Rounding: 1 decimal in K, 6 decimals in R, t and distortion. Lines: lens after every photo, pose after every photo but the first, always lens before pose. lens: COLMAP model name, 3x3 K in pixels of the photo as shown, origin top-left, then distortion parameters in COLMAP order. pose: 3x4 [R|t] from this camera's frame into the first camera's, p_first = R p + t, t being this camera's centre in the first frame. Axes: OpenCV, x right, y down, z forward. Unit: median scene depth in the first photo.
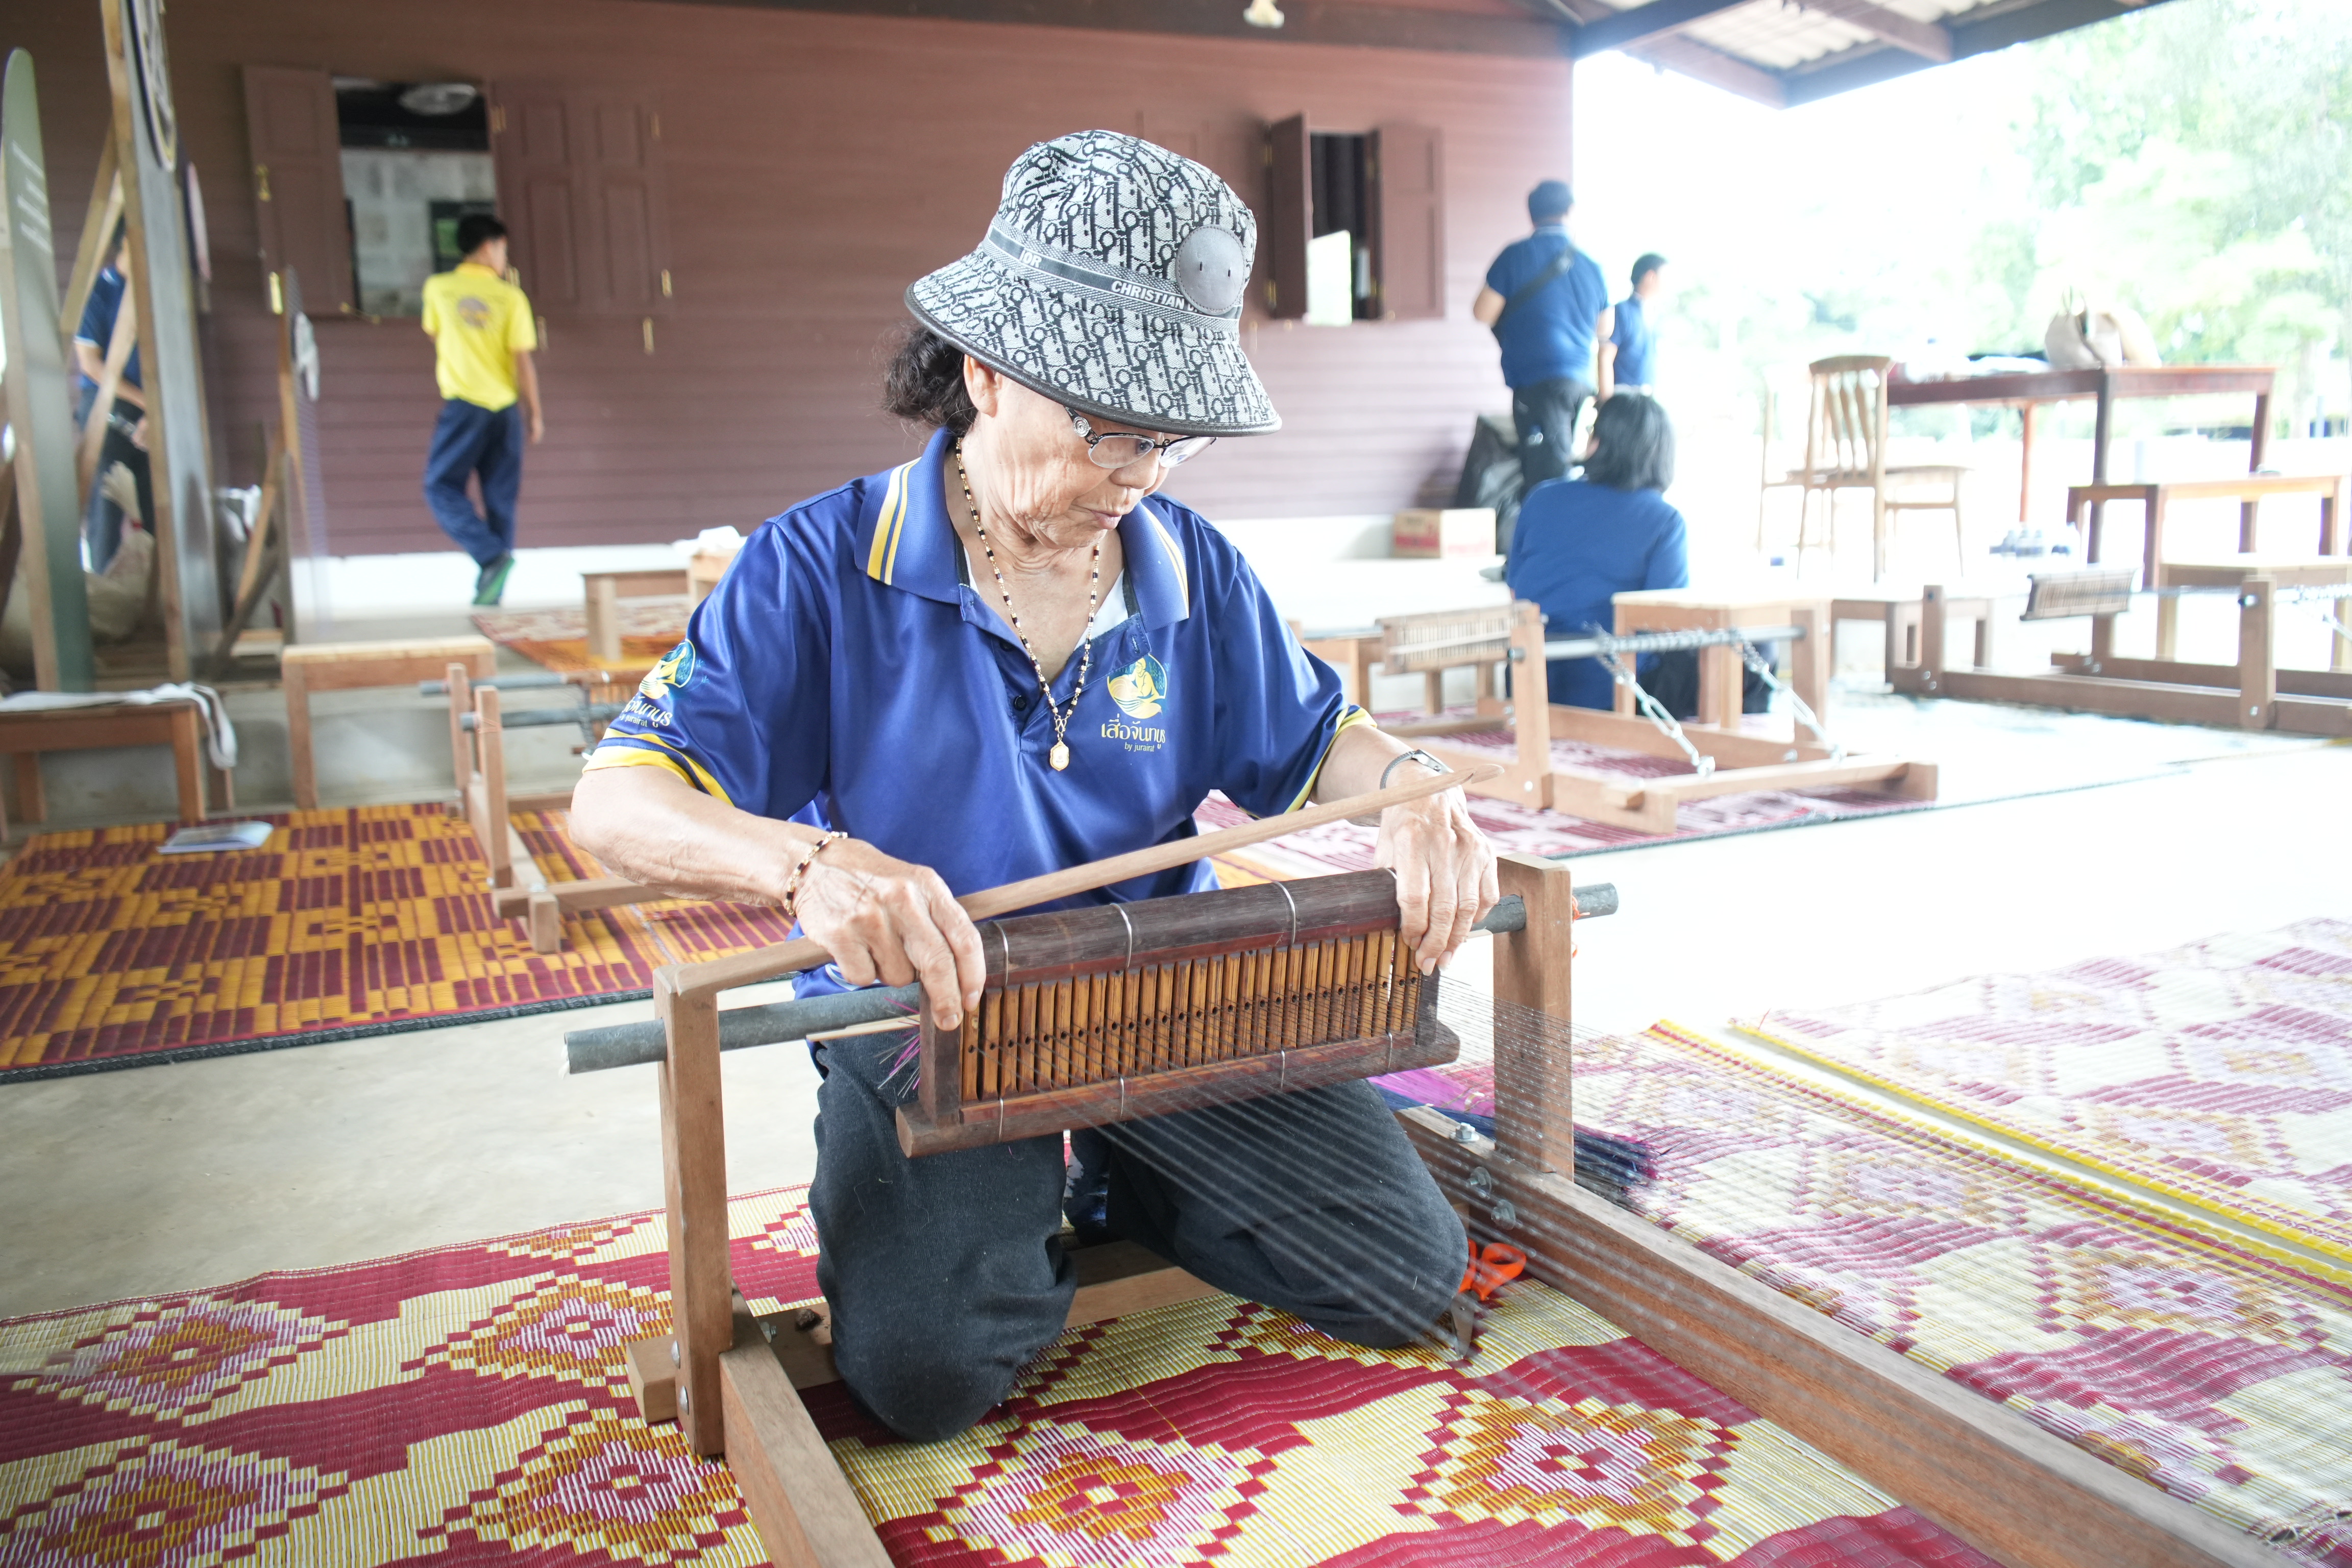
lens RADIAL K [[1854.7, 0, 1174.4], [0, 1854.7, 787.7], [0, 0, 1]] dist [-0.036986, 0.015902]
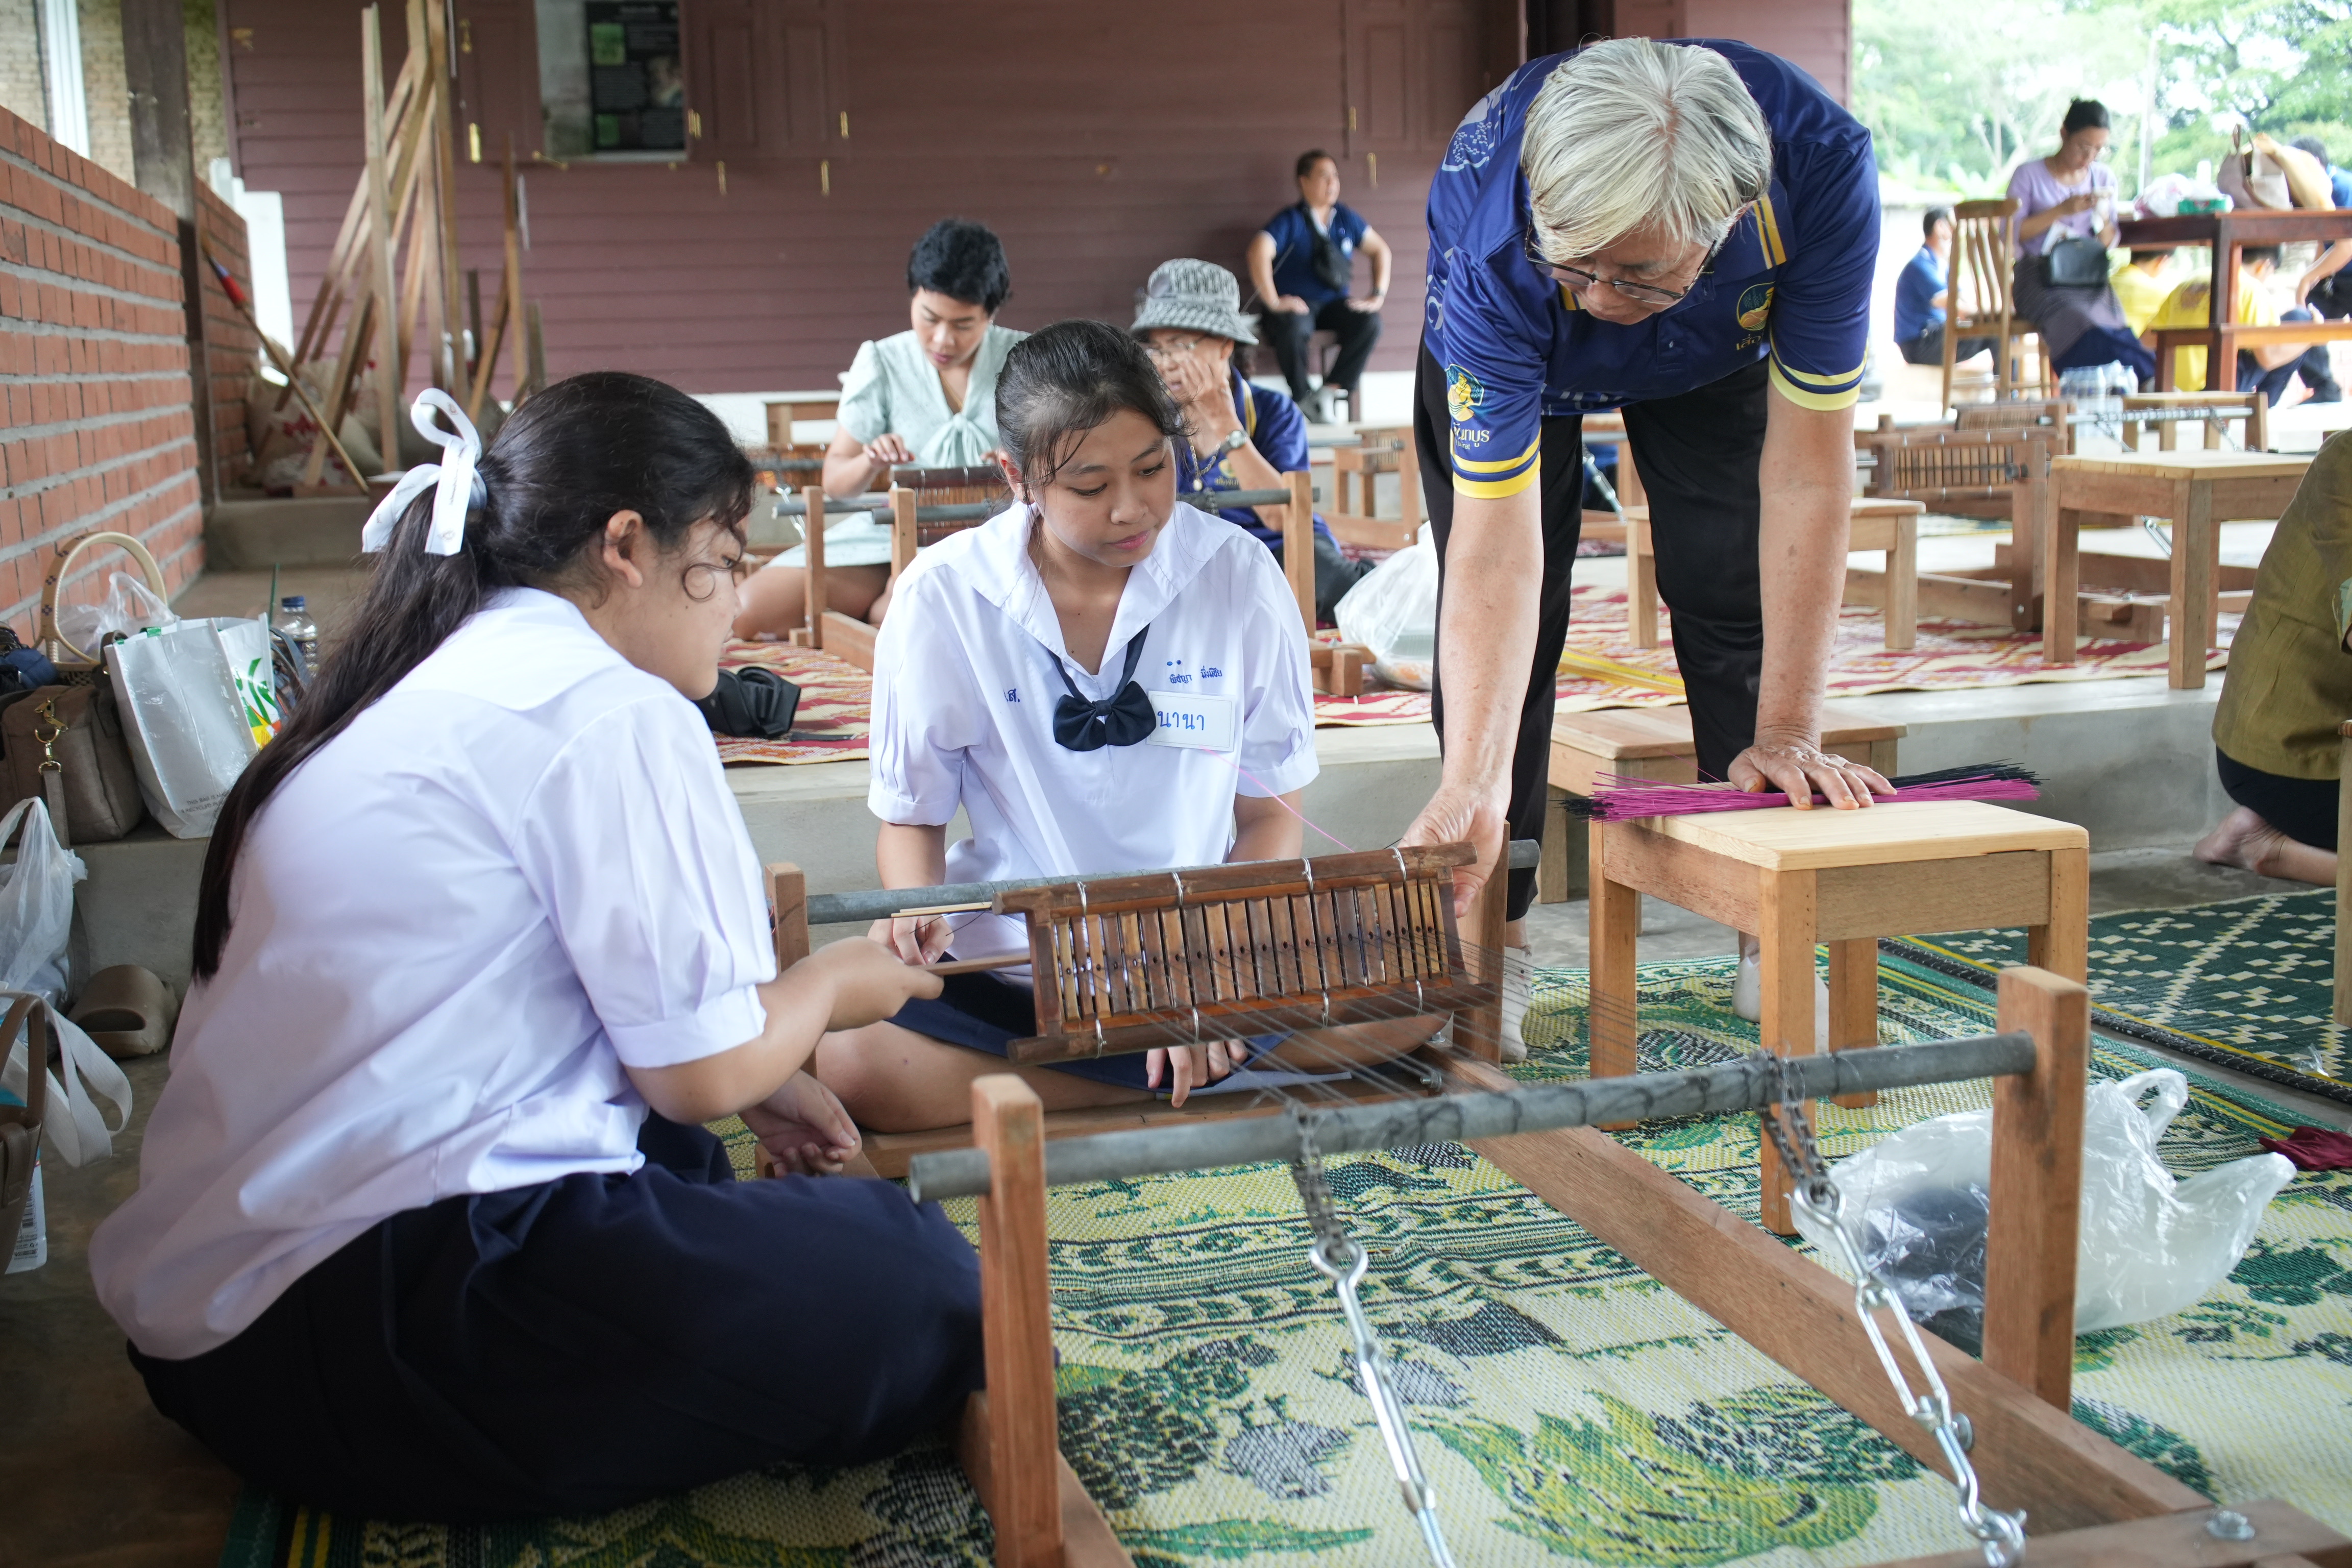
lens RADIAL K [[2788.2, 0, 1174.2], [0, 2788.2, 772.3], [0, 0, 1]] dist [0.009667, 0.000000]
pose [[0.988301, 0.025178, -0.150420, 0.143242], [-0.025157, 0.999681, 0.002044, 0.071713], [0.150424, 0.001764, 0.988620, -0.485135]]
